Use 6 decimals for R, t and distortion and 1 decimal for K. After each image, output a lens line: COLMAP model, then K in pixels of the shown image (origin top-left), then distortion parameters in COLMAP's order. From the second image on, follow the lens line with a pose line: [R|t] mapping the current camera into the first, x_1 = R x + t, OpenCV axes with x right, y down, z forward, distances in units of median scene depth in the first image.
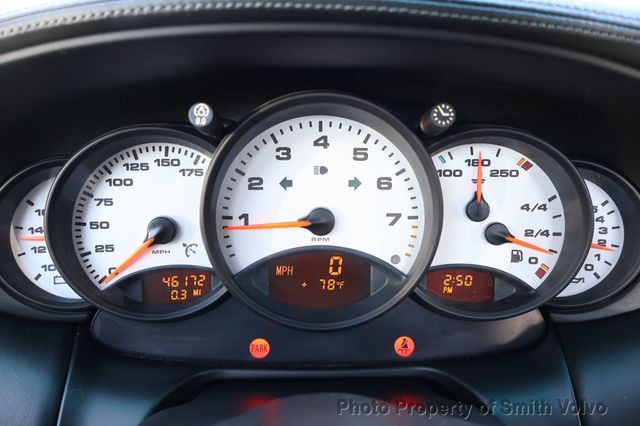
lens RADIAL K [[534.4, 0, 320.0], [0, 534.4, 212.6], [0, 0, 1]] dist [-0.002952, 0.002491]
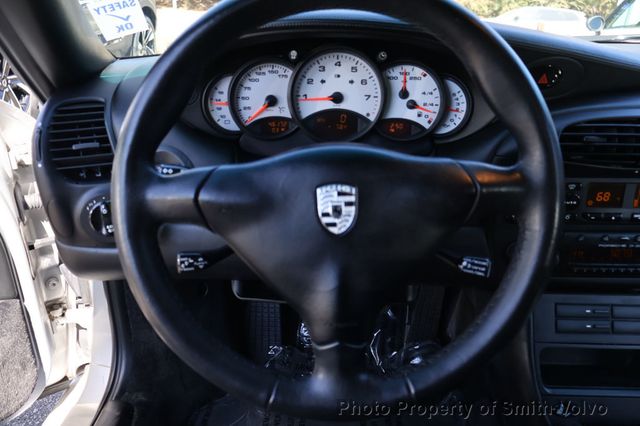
lens RADIAL K [[534.4, 0, 320.2], [0, 534.4, 213.4], [0, 0, 1]] dist [-0.002952, 0.002491]
pose [[0.999452, 0.019483, -0.026757, -0.000234], [-0.014184, 0.982523, 0.185600, 0.081168], [0.029906, -0.185119, 0.982261, -1.444960]]
